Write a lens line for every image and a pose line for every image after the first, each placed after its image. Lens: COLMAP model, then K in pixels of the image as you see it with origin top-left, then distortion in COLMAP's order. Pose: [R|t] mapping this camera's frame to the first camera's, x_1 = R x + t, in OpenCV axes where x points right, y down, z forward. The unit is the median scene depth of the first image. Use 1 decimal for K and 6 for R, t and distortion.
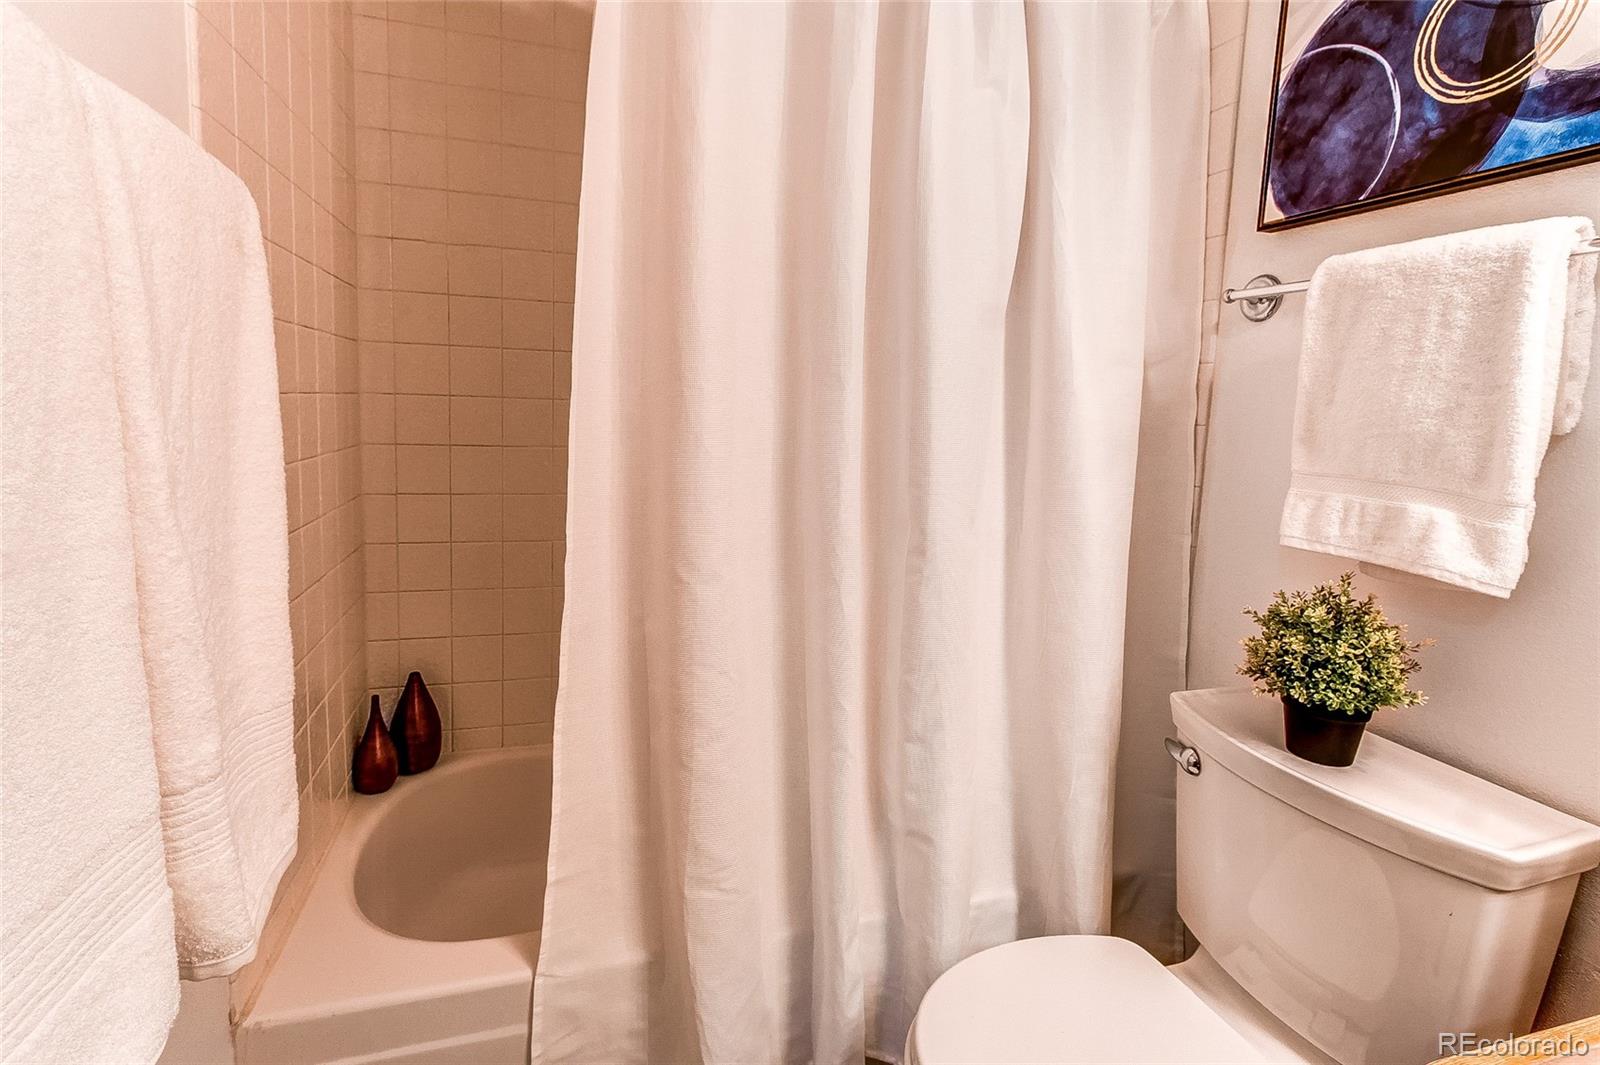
lens RADIAL K [[731.2, 0, 796.7], [0, 731.2, 461.8], [0, 0, 1]] dist [0.016875, -0.009528]
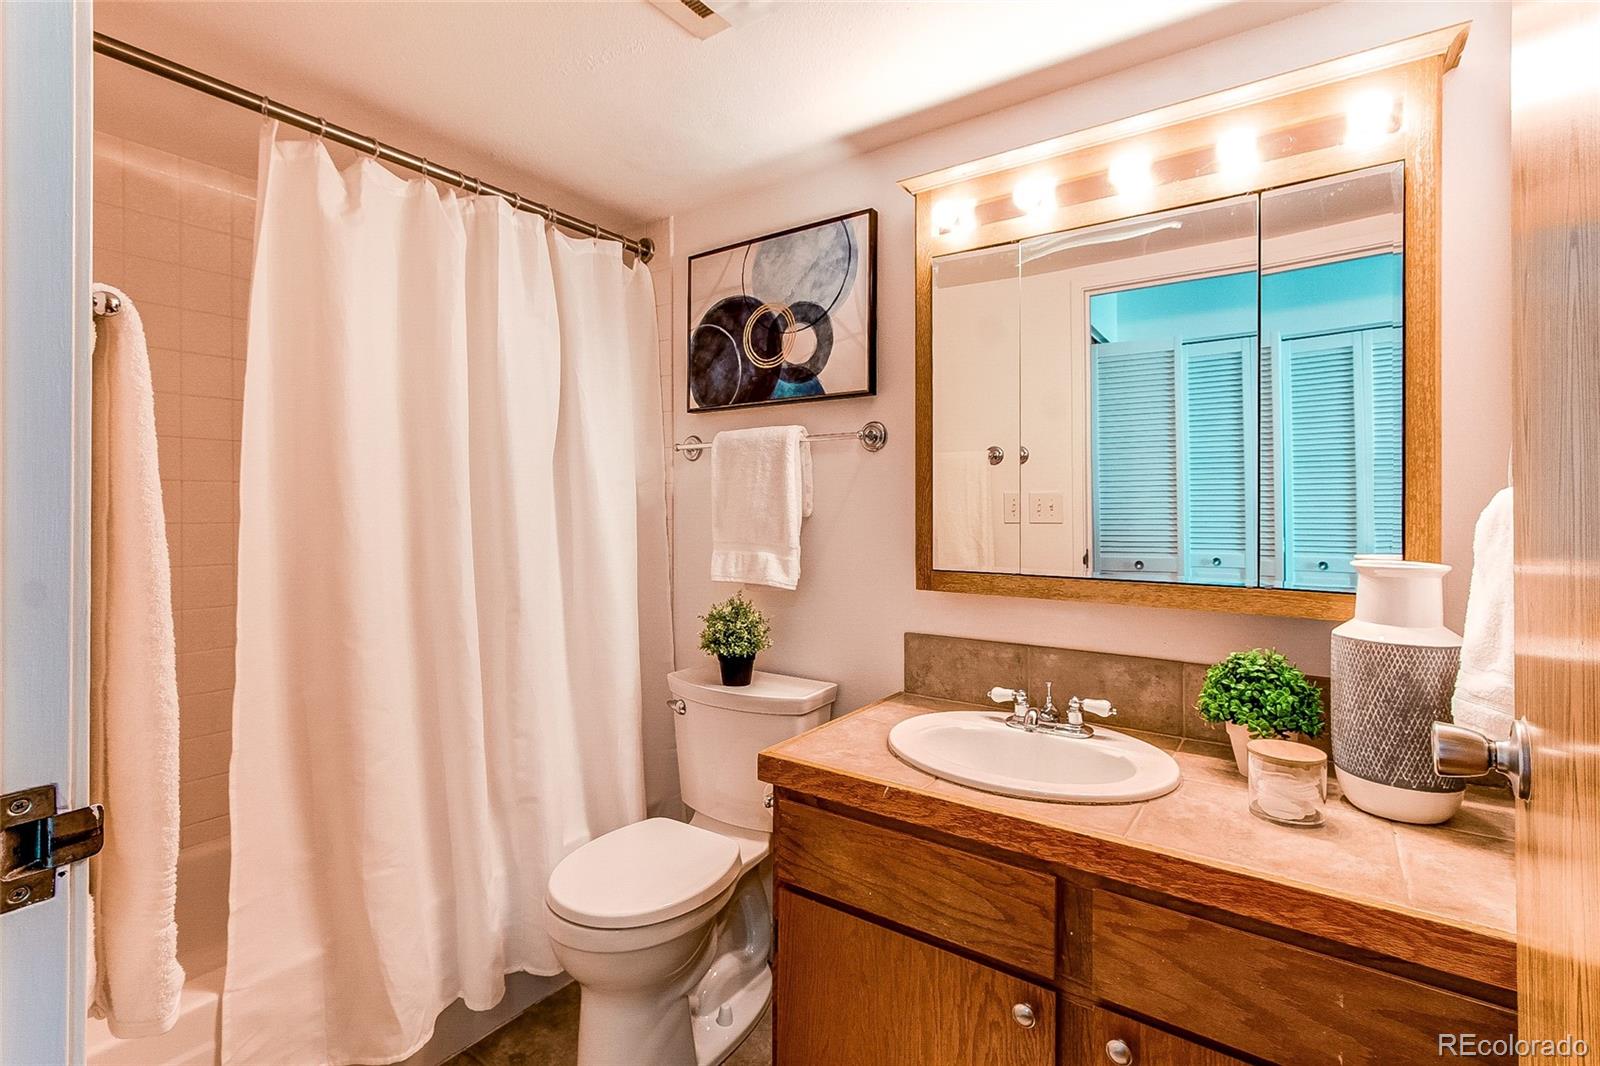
lens RADIAL K [[751.8, 0, 798.0], [0, 751.8, 552.3], [0, 0, 1]] dist [0.000774, 0.000865]
pose [[0.786615, -0.071540, 0.613286, -0.362839], [0.085742, 0.996298, 0.006244, 0.046757], [-0.611462, 0.047673, 0.789836, -0.692024]]
